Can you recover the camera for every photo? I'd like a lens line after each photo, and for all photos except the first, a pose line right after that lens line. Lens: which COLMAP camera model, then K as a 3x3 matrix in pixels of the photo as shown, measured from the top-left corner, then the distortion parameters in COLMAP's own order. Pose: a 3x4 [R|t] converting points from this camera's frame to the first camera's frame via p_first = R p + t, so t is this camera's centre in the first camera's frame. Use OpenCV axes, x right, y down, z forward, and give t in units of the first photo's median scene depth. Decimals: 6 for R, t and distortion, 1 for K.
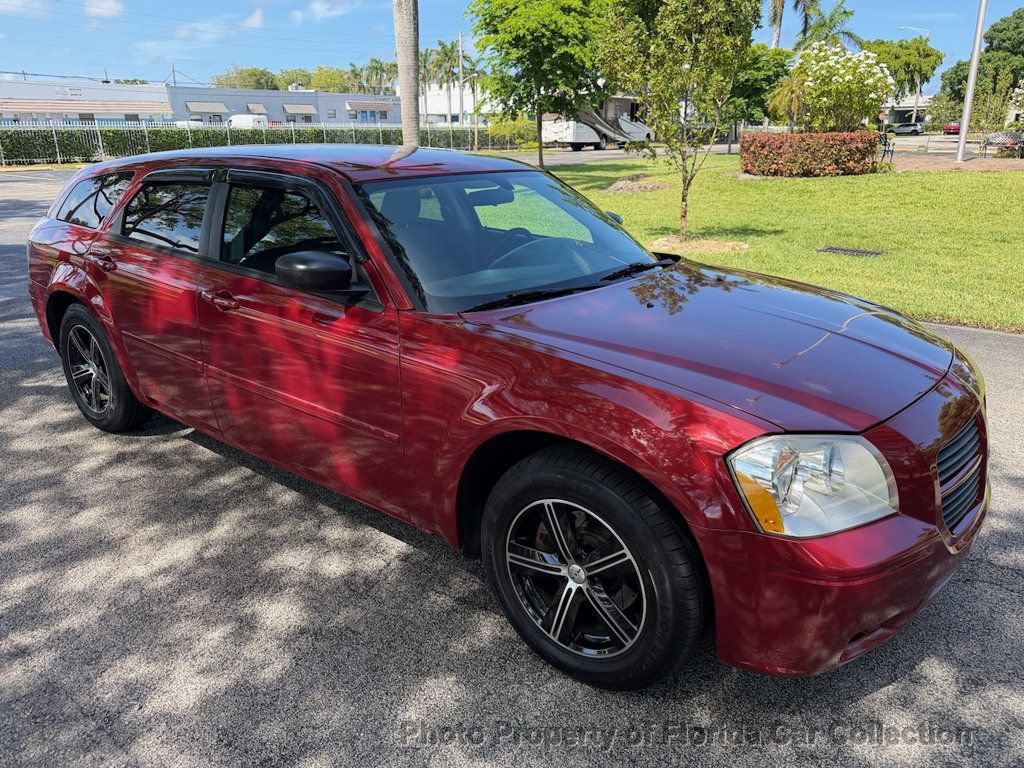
lens RADIAL K [[716.6, 0, 514.7], [0, 716.6, 386.3], [0, 0, 1]] dist [0.001482, -0.007508]
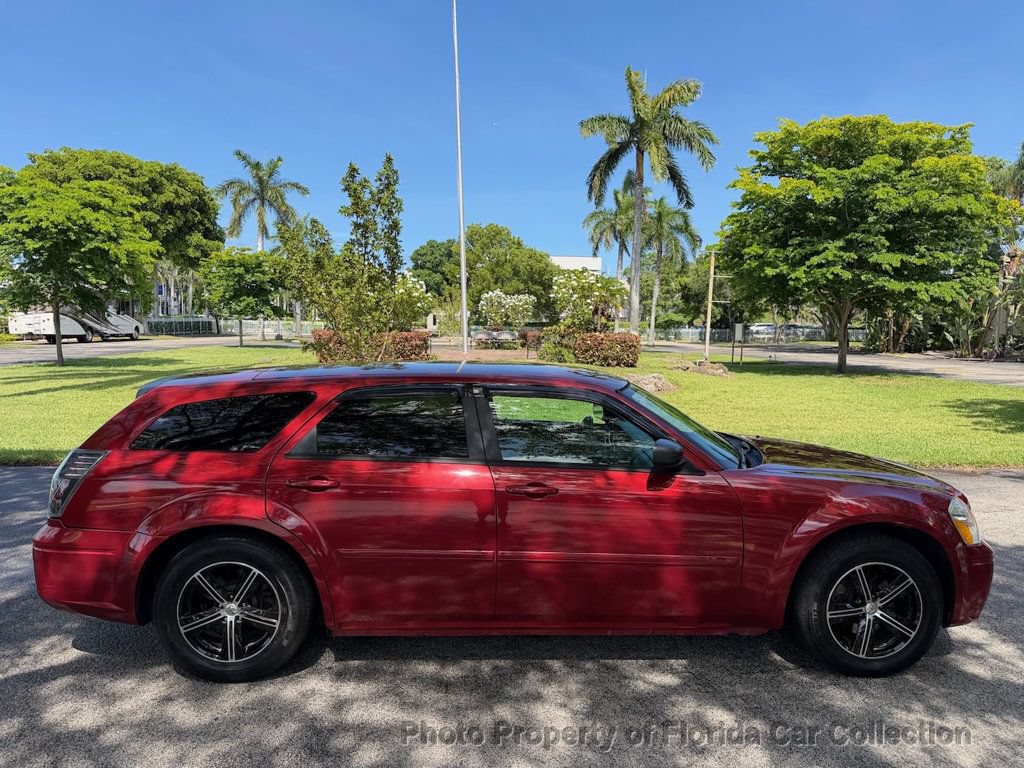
lens RADIAL K [[700.0, 0, 517.3], [0, 700.0, 383.2], [0, 0, 1]] dist [0.058751, -0.104486]
pose [[0.762998, -0.038171, 0.645273, -0.114130], [0.202146, 0.962276, -0.182102, -0.008411], [-0.613980, 0.269382, 0.741931, 0.008807]]
